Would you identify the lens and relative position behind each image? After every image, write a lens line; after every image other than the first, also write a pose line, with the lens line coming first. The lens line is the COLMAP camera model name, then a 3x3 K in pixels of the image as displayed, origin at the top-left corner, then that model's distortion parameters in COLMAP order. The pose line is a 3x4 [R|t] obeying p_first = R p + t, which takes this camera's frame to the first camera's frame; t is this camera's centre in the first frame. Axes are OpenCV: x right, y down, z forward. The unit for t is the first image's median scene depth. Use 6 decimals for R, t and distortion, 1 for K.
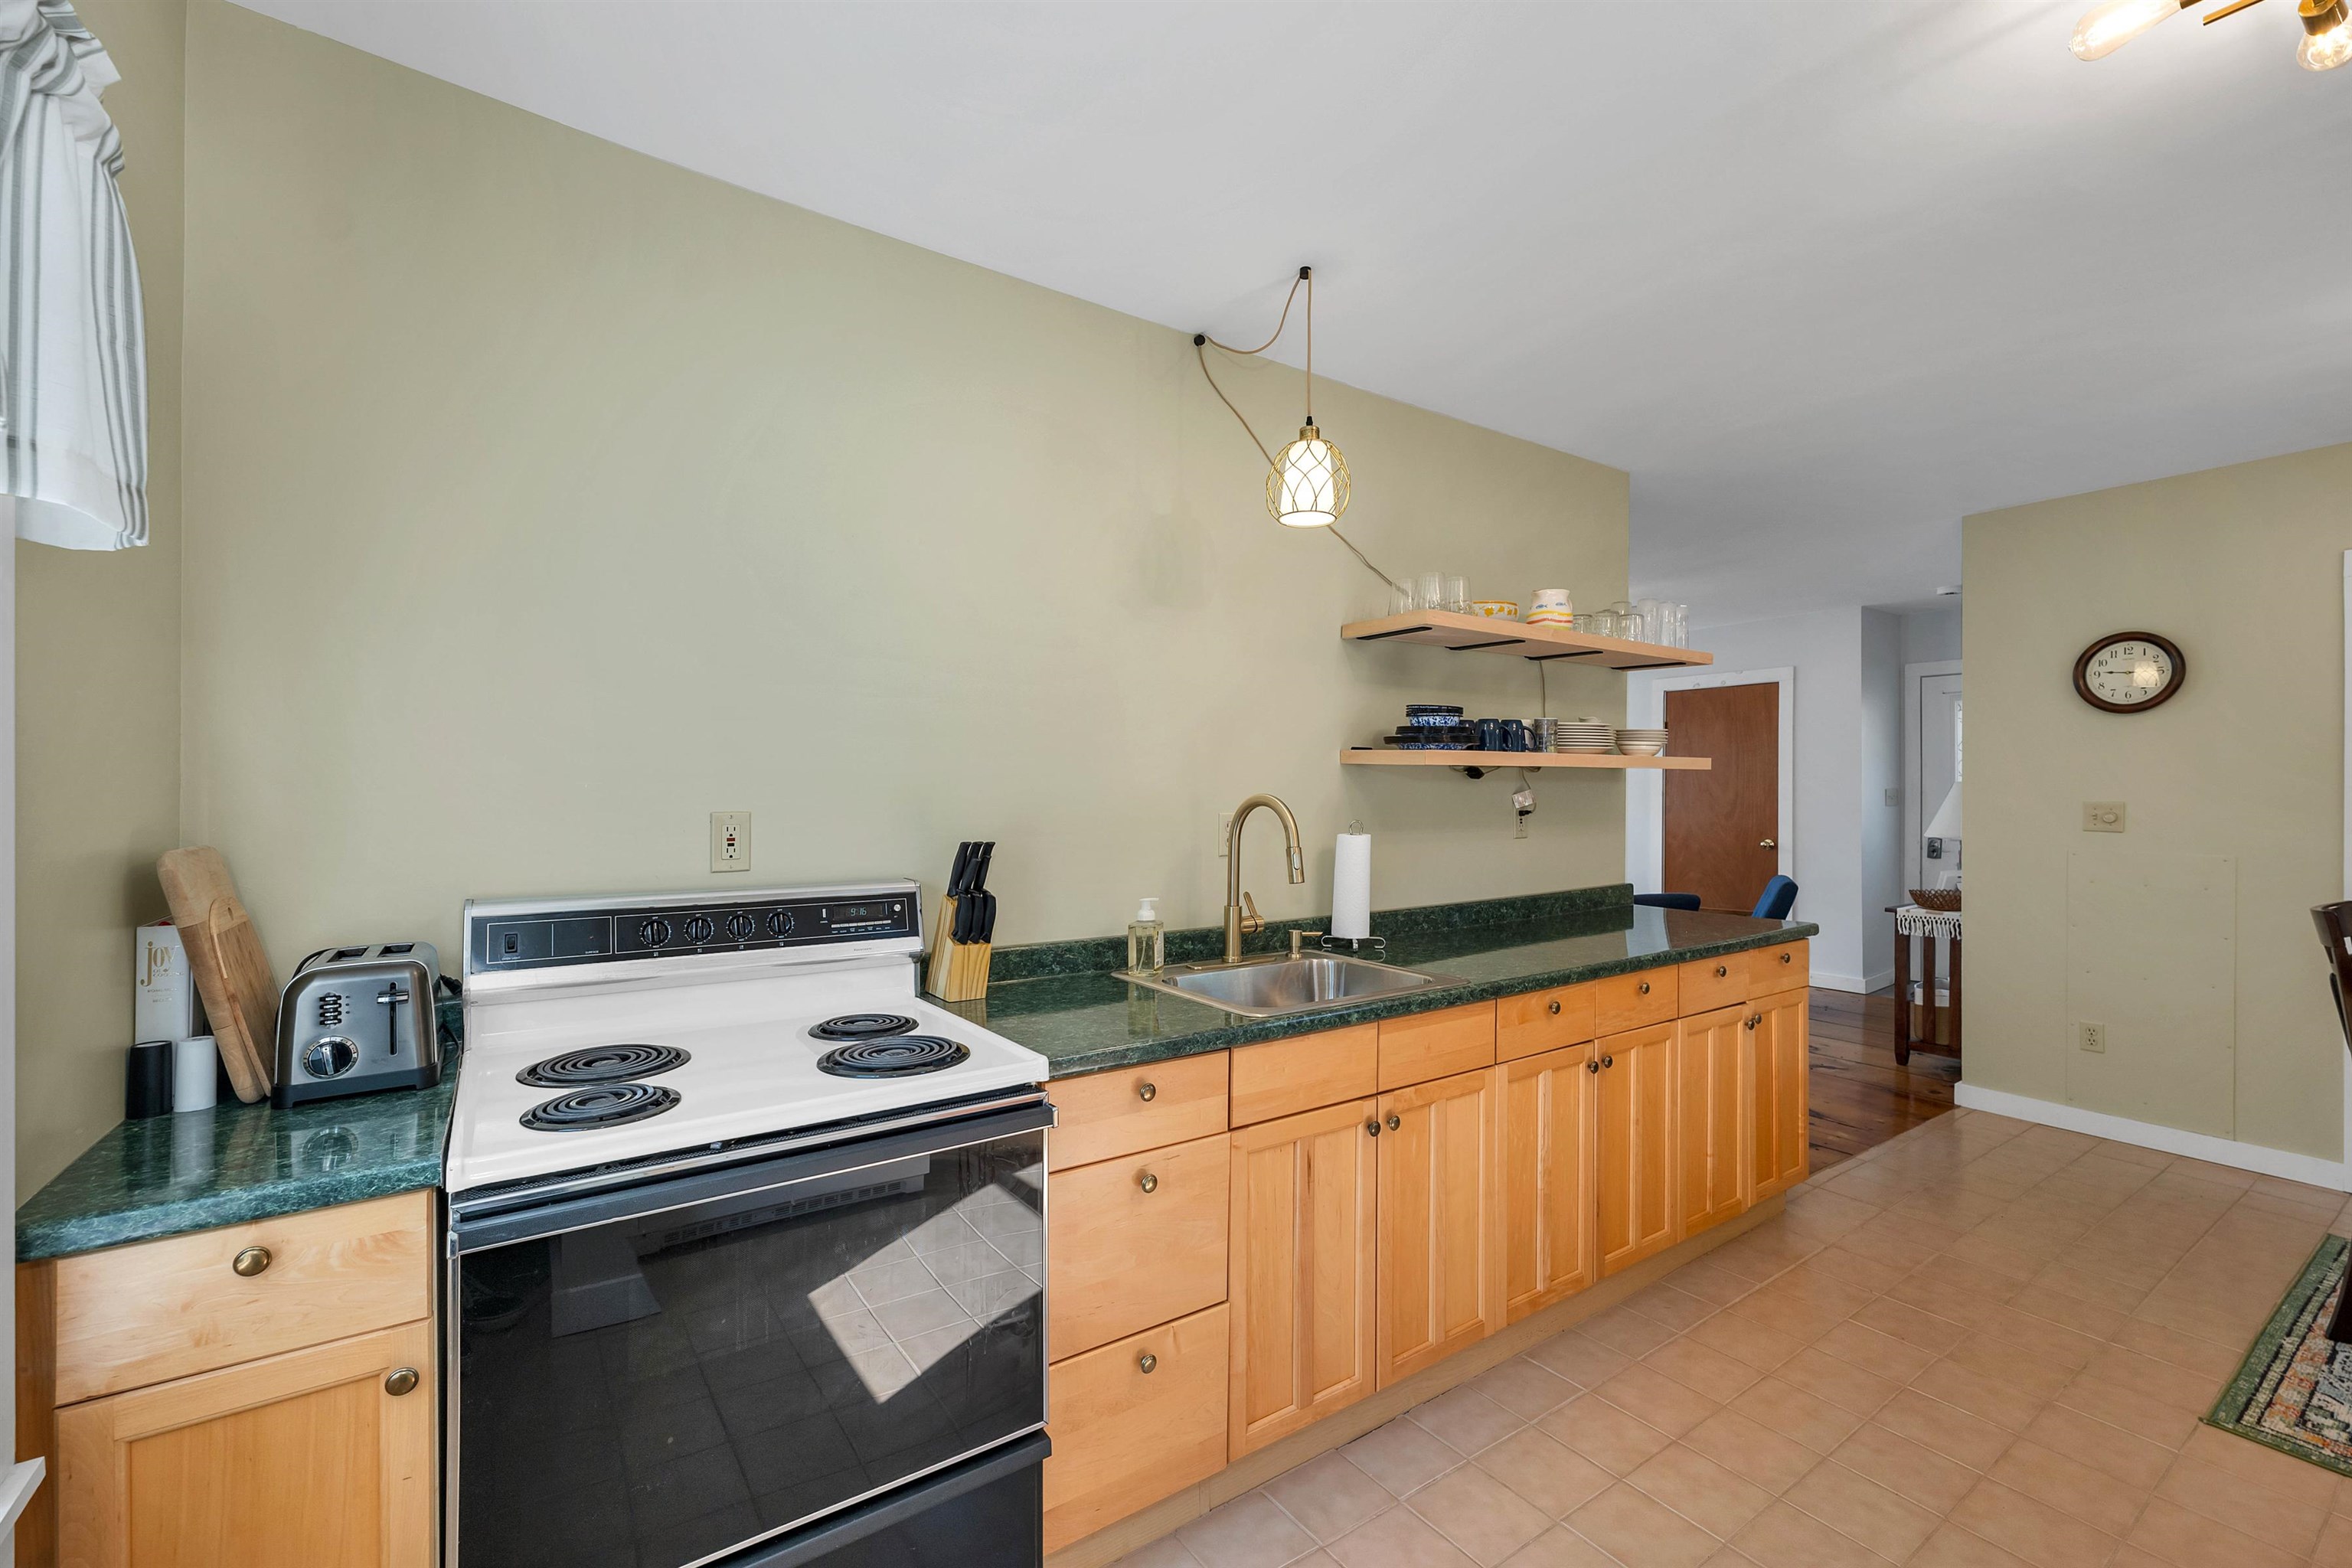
lens RADIAL K [[976.4, 0, 1169.6], [0, 976.4, 775.1], [0, 0, 1]] dist [0.001499, -0.000323]
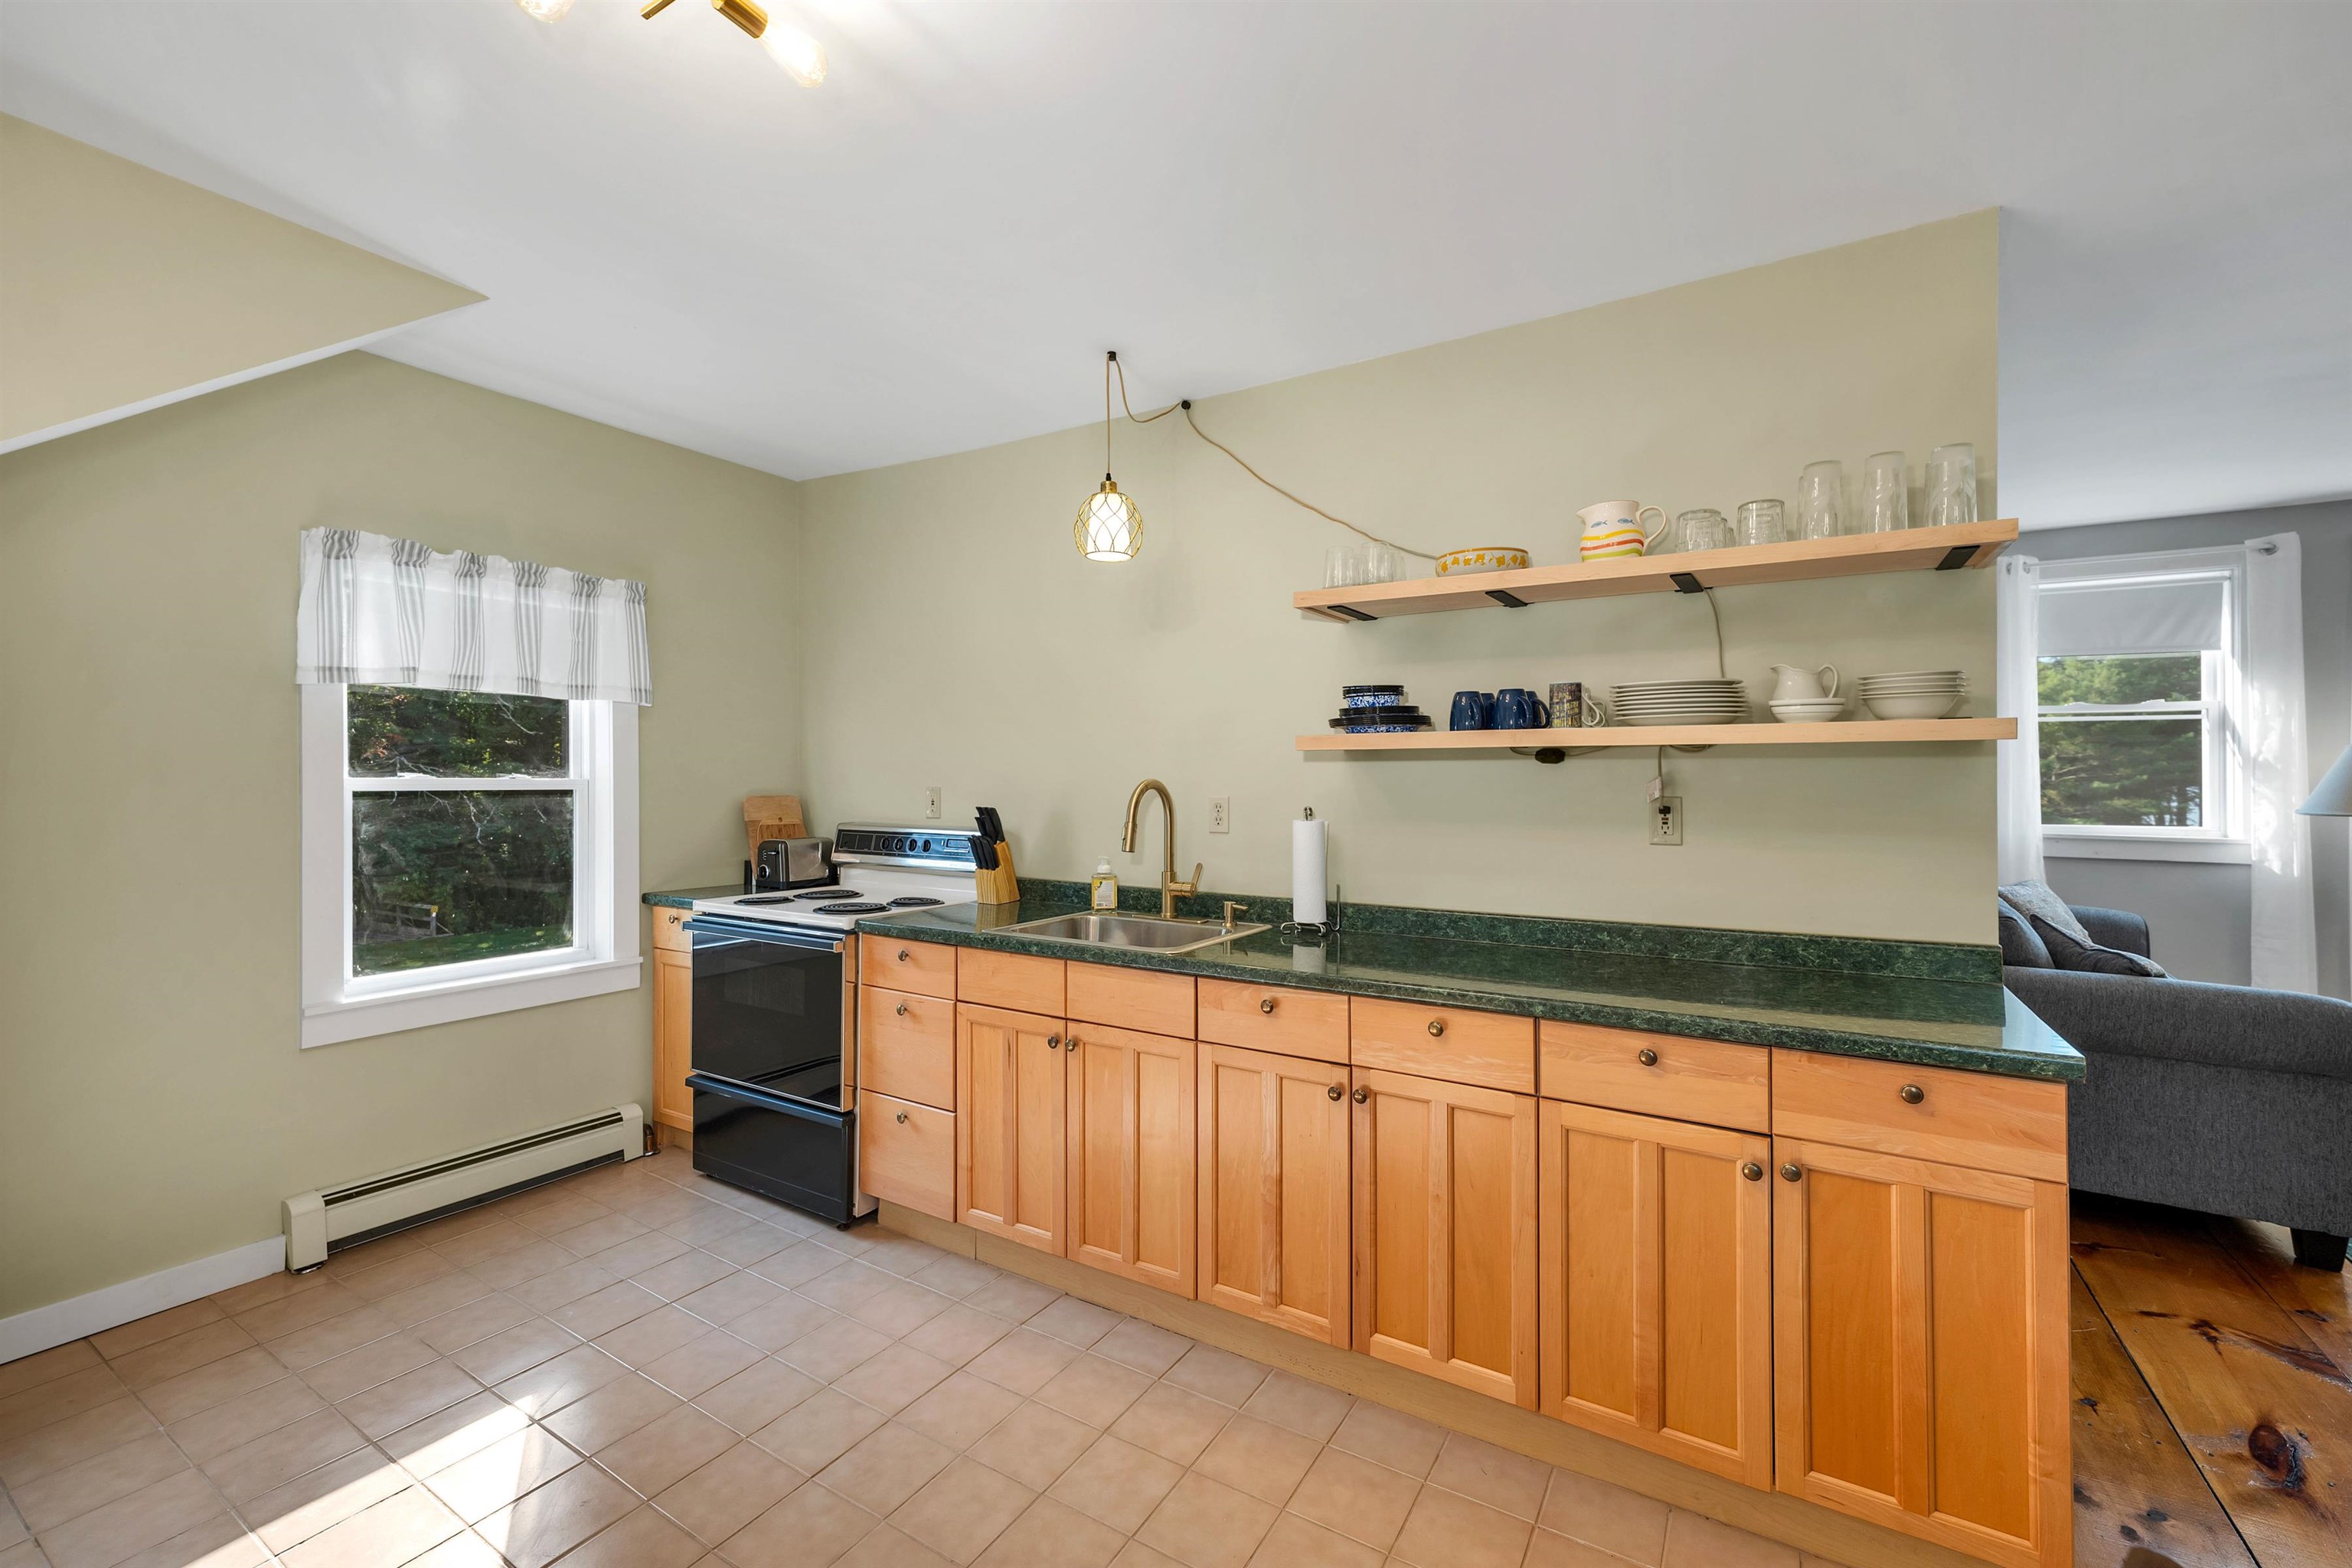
lens RADIAL K [[976.4, 0, 1179.0], [0, 976.4, 768.6], [0, 0, 1]] dist [0.001499, -0.000323]
pose [[0.412508, -0.008340, -0.910916, 1.035708], [0.008000, 0.999953, -0.005533, 0.011670], [0.910919, -0.005005, 0.412555, 0.458509]]
